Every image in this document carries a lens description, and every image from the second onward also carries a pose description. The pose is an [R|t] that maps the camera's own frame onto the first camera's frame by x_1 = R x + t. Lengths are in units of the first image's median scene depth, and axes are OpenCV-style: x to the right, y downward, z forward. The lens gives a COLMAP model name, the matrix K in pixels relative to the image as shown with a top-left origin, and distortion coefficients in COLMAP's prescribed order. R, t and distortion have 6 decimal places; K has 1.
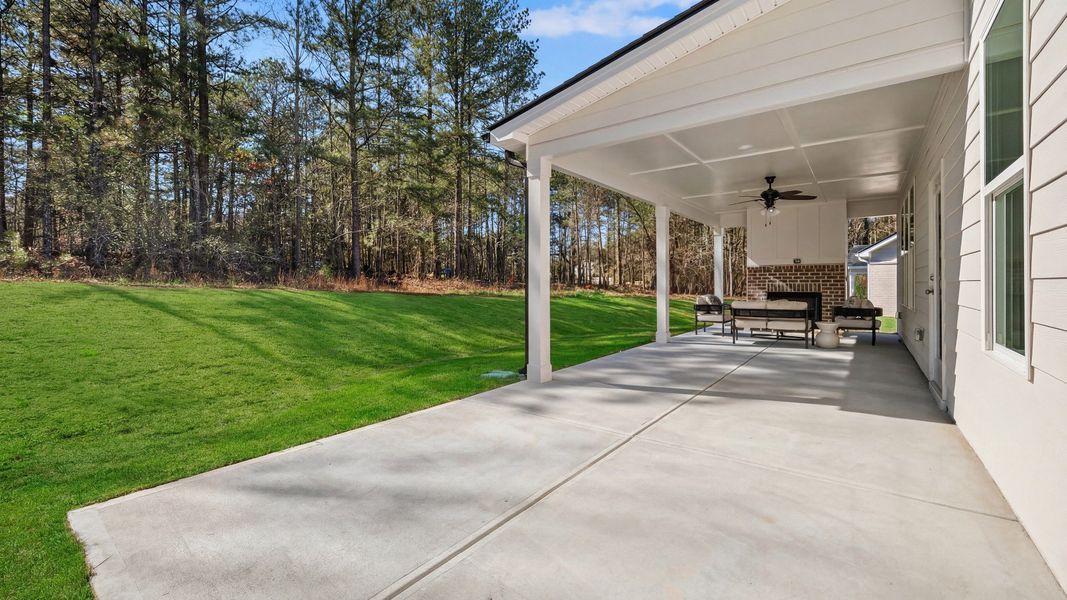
lens RADIAL K [[442.6, 0, 526.6], [0, 442.6, 274.1], [0, 0, 1]] dist [-0.001919, -0.000118]
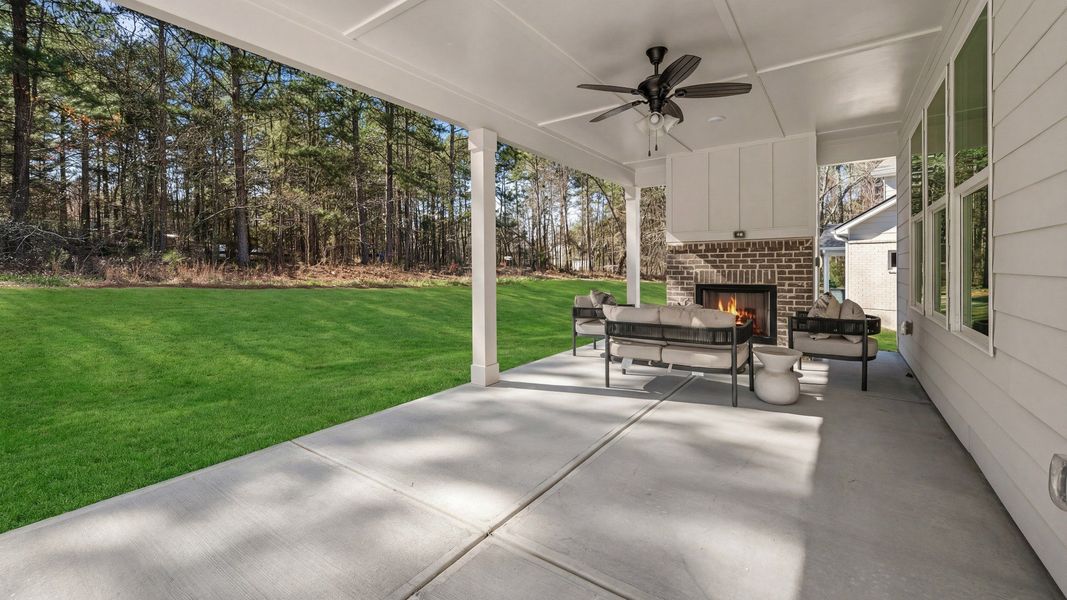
lens RADIAL K [[425.8, 0, 534.9], [0, 425.8, 264.5], [0, 0, 1]] dist [-0.000235, -0.000043]
pose [[0.999432, -0.006994, 0.032953, 0.309987], [0.006534, 0.999880, 0.014059, 0.002533], [-0.033047, -0.013835, 0.999358, 0.418020]]
